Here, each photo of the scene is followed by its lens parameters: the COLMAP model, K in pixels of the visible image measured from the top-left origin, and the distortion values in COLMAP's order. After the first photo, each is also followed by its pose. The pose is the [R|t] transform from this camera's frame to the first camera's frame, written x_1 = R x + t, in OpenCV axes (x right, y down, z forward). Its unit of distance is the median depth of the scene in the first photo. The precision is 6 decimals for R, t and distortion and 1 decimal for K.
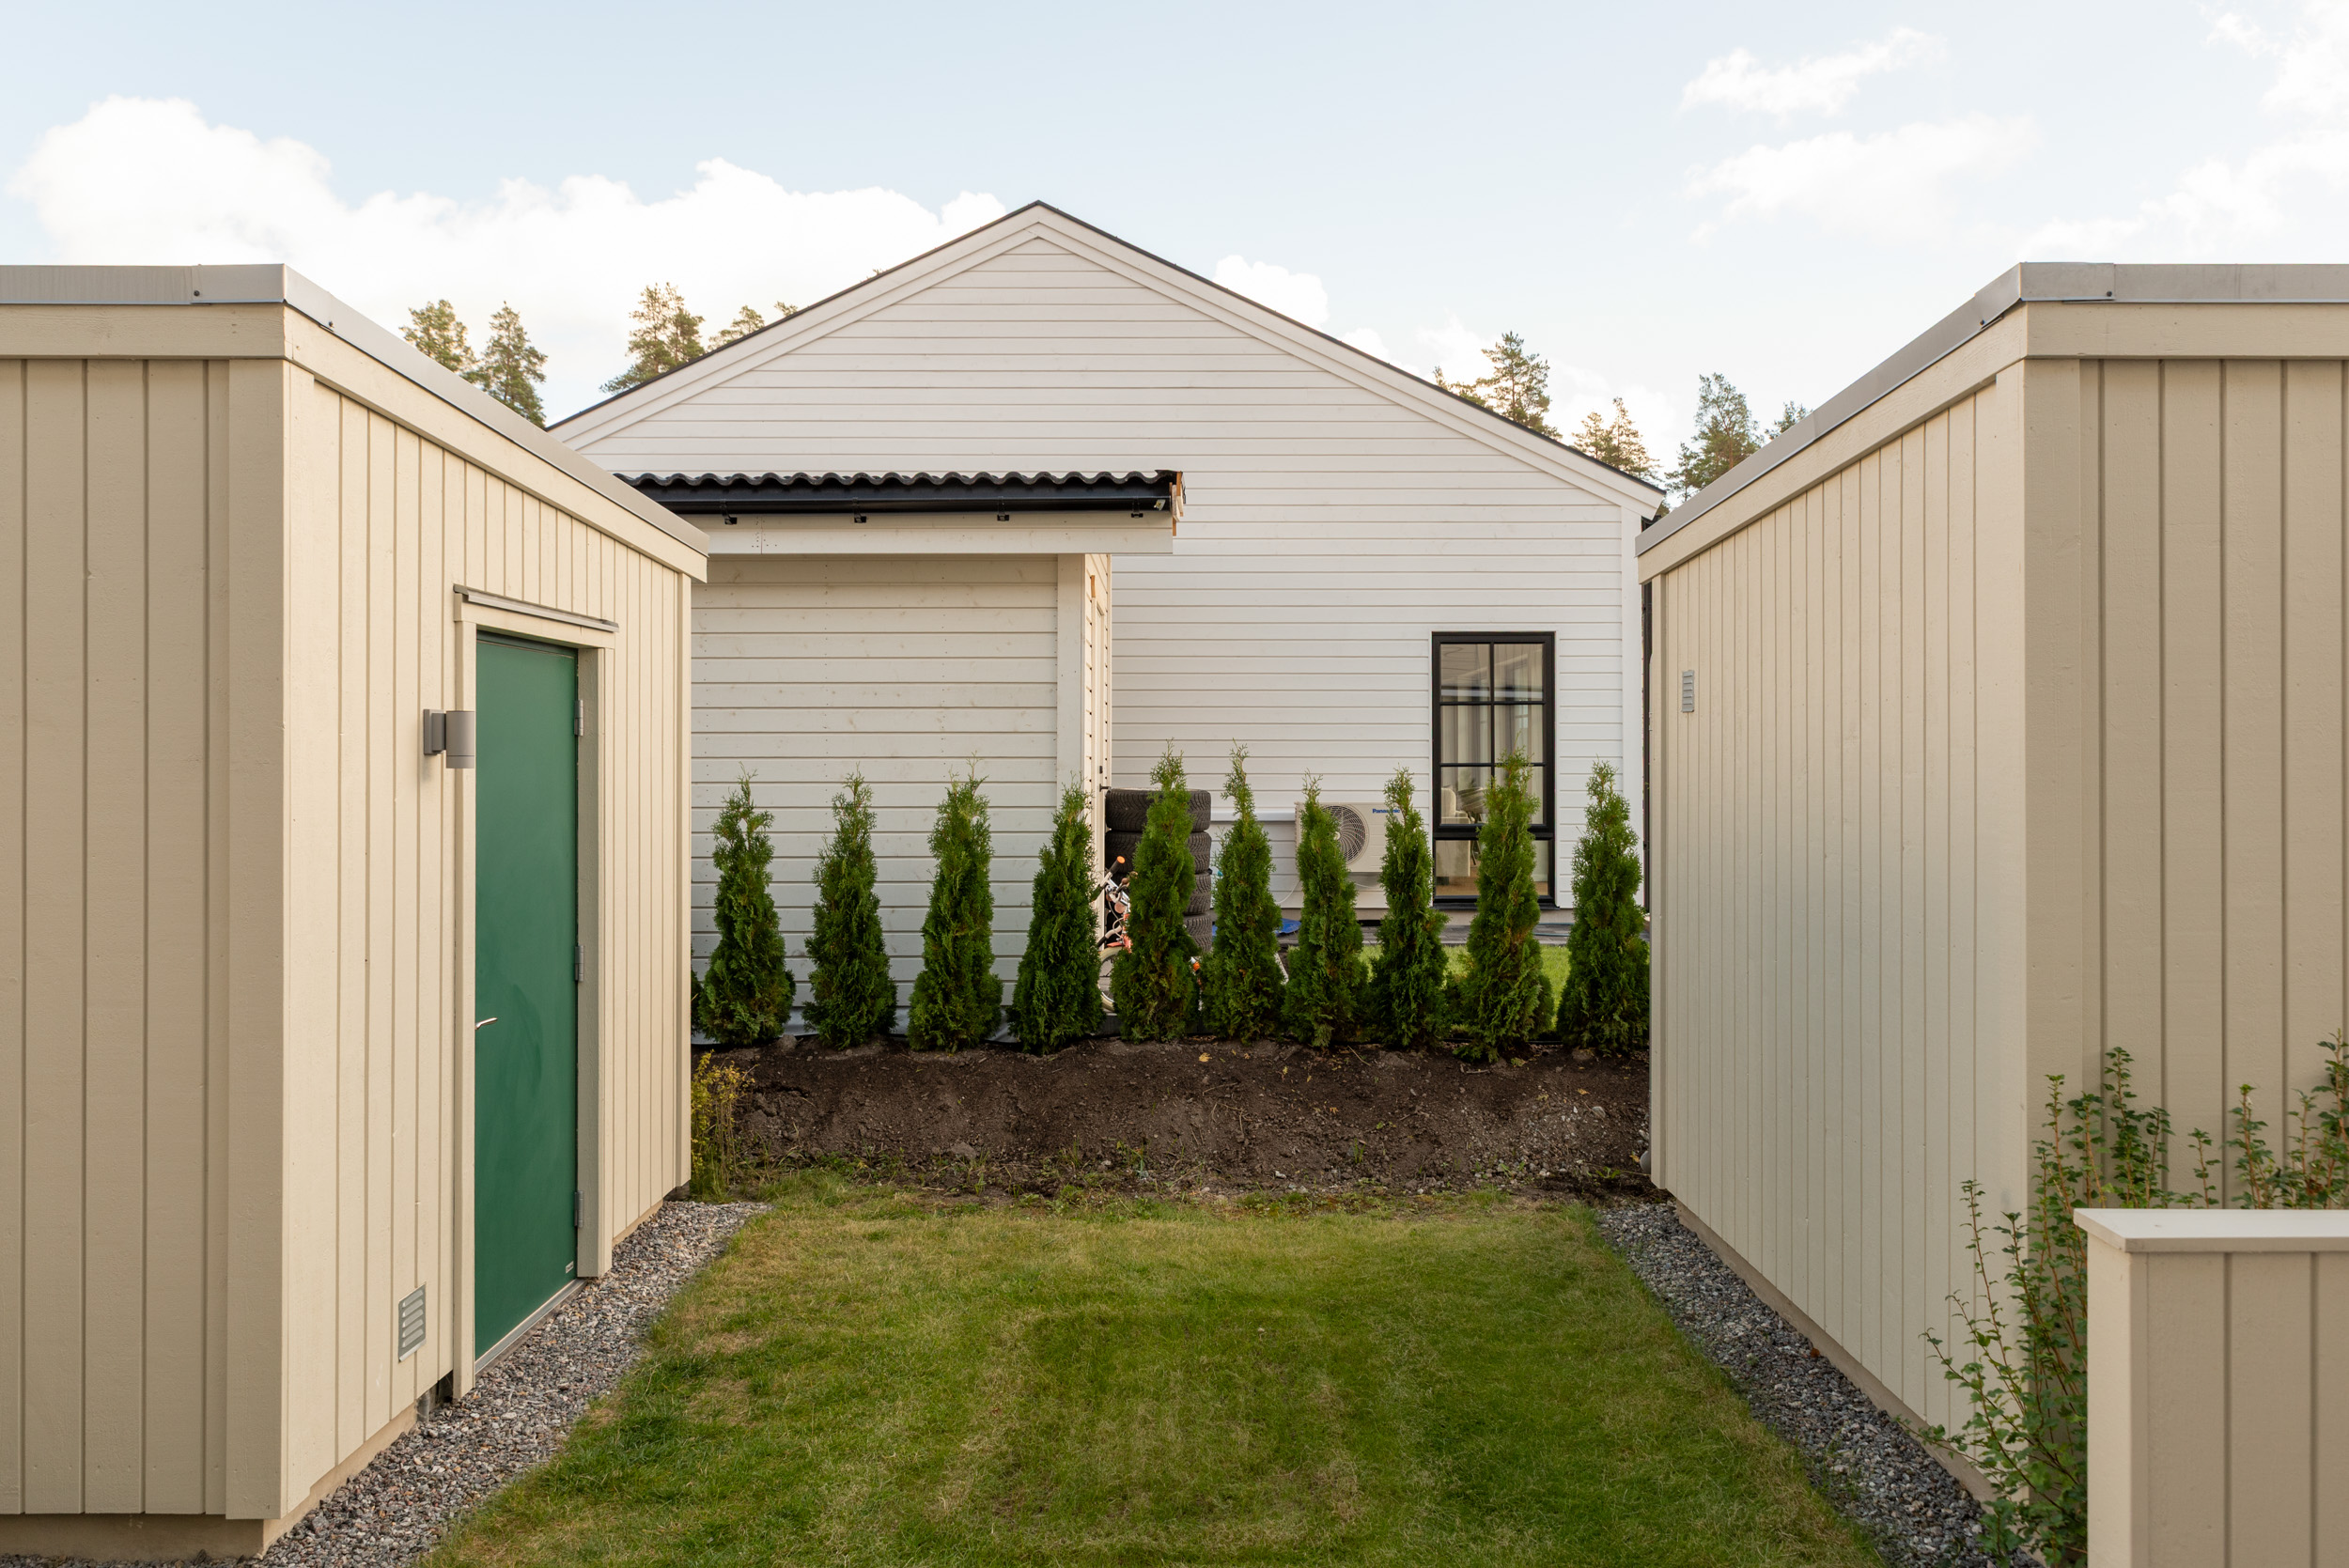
lens RADIAL K [[1626.4, 0, 1179.4], [0, 1626.4, 774.5], [0, 0, 1]] dist [0.008130, 0.001023]
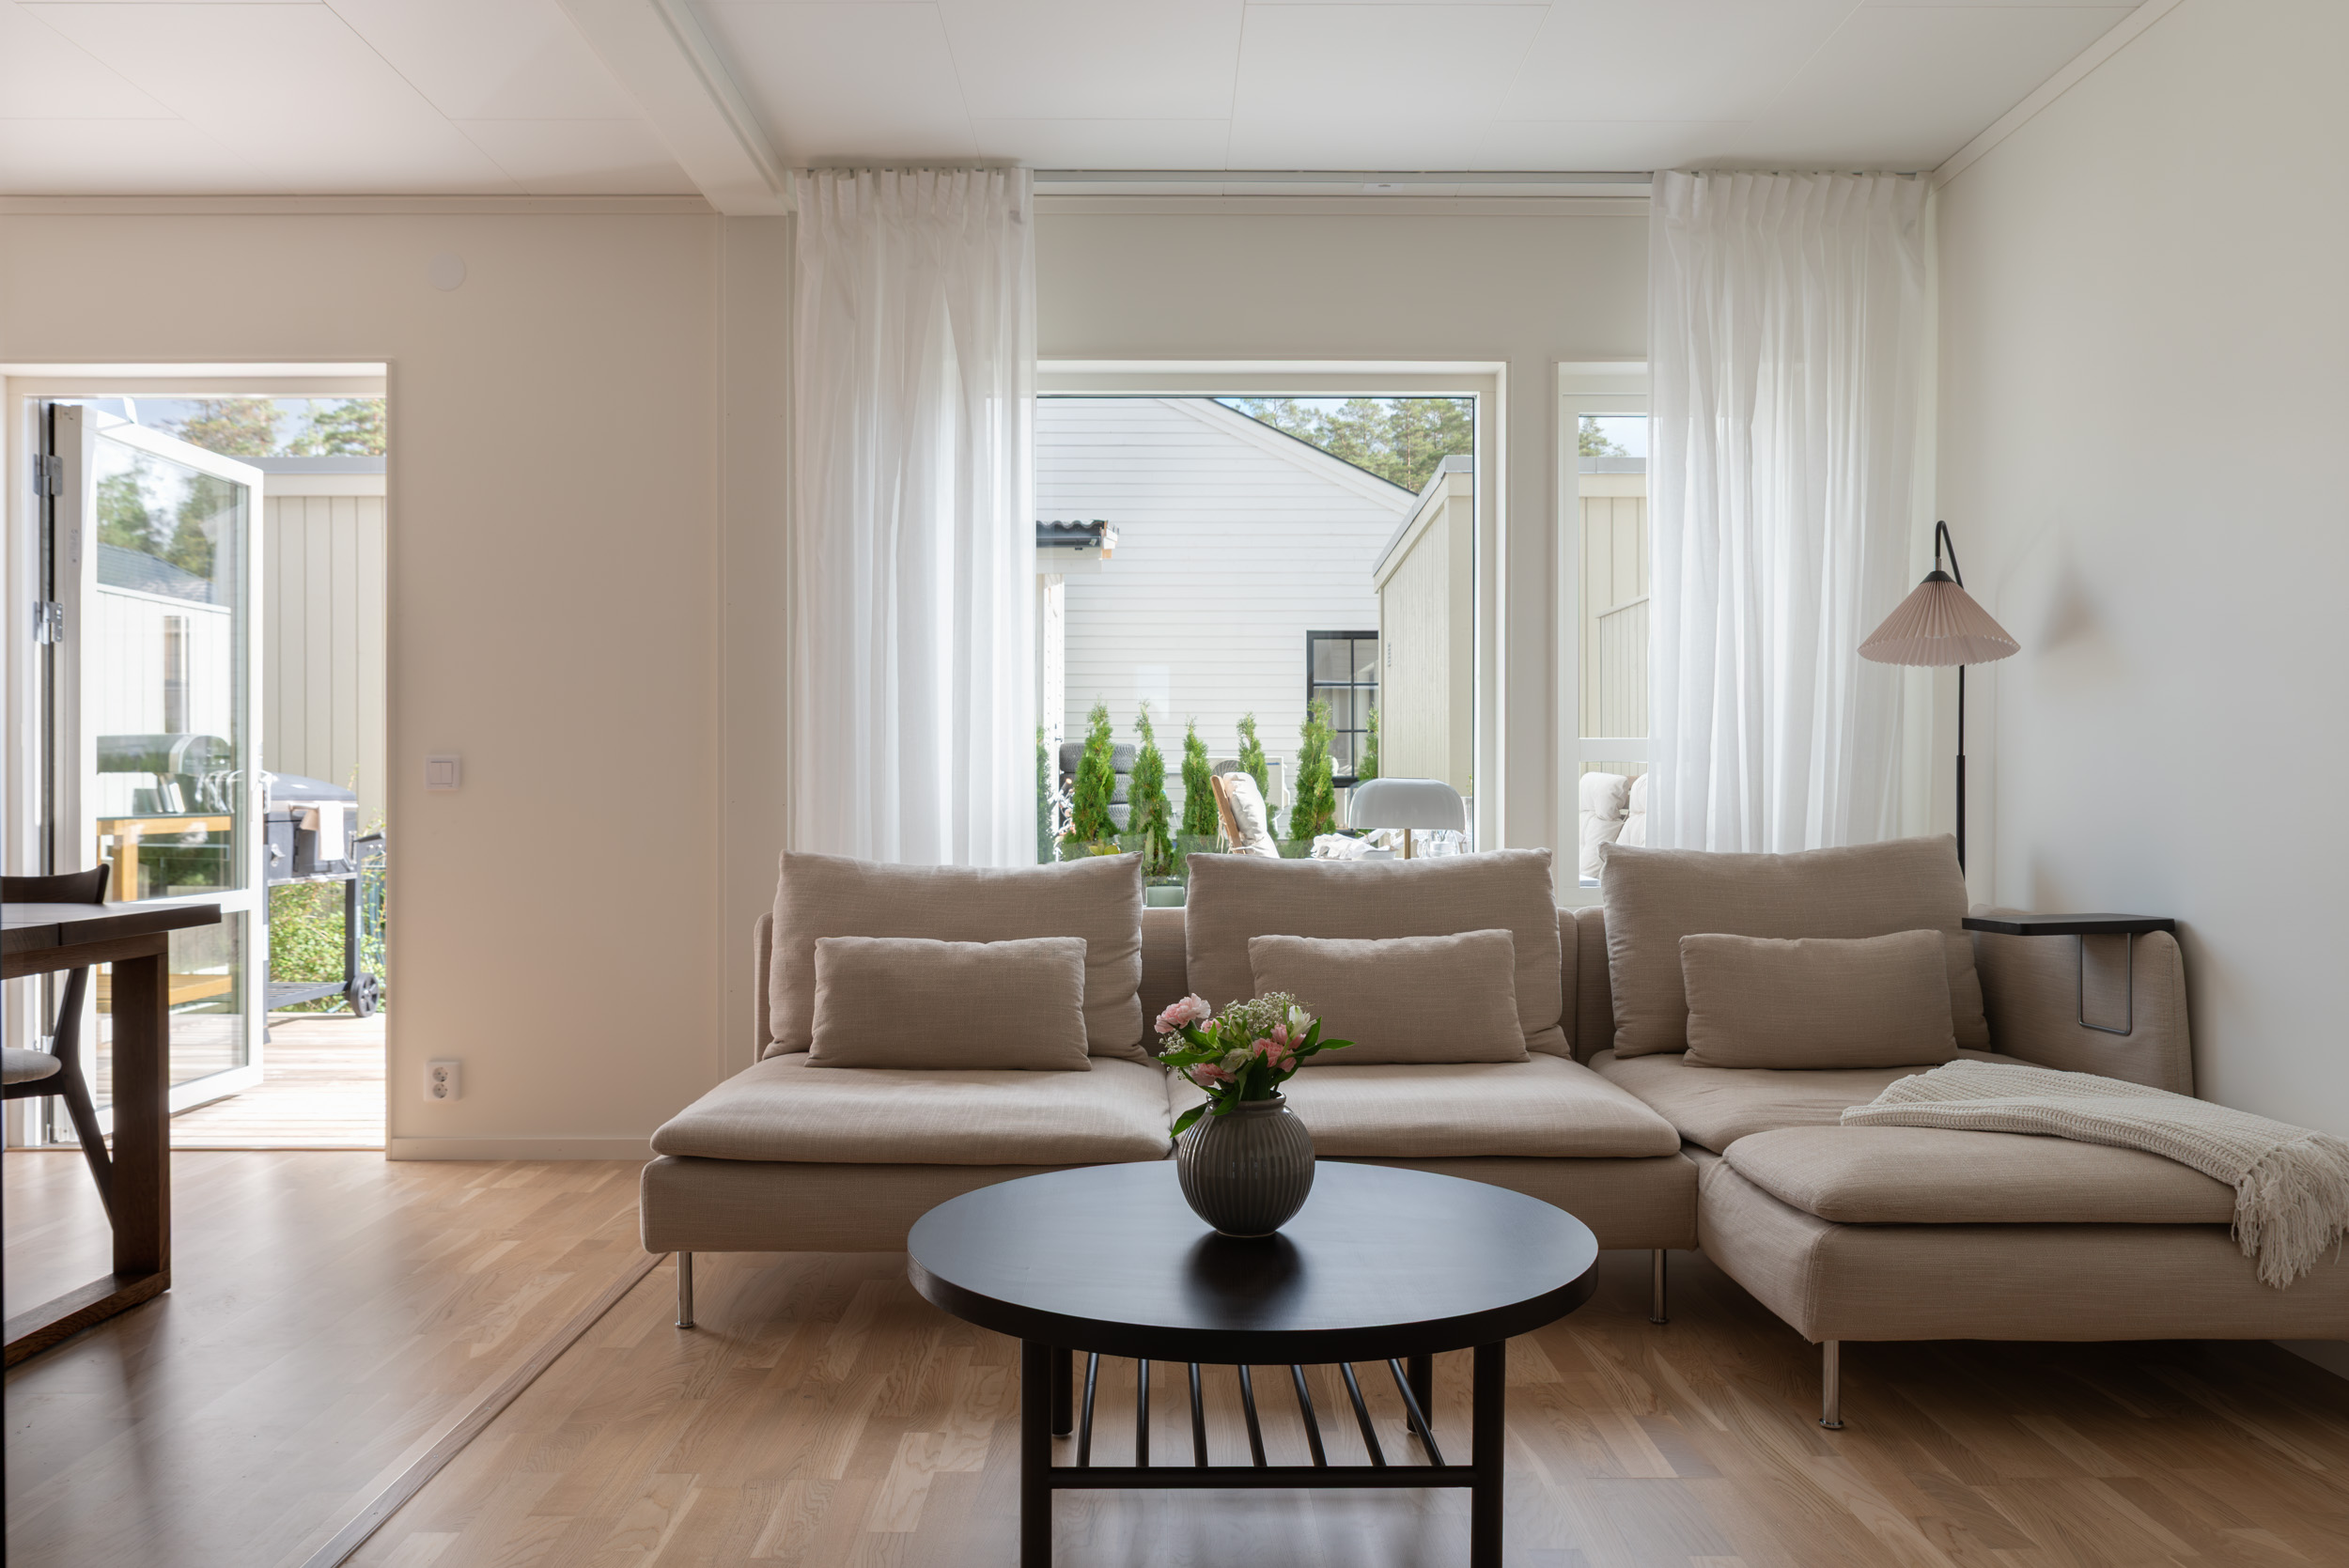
lens RADIAL K [[1761.1, 0, 1163.4], [0, 1761.1, 786.7], [0, 0, 1]] dist [-0.011871, -0.003973]
pose [[0.999928, -0.000741, 0.011966, 0.033987], [0.000834, 0.999969, -0.007767, 0.077985], [-0.011960, 0.007777, 0.999898, -0.661440]]
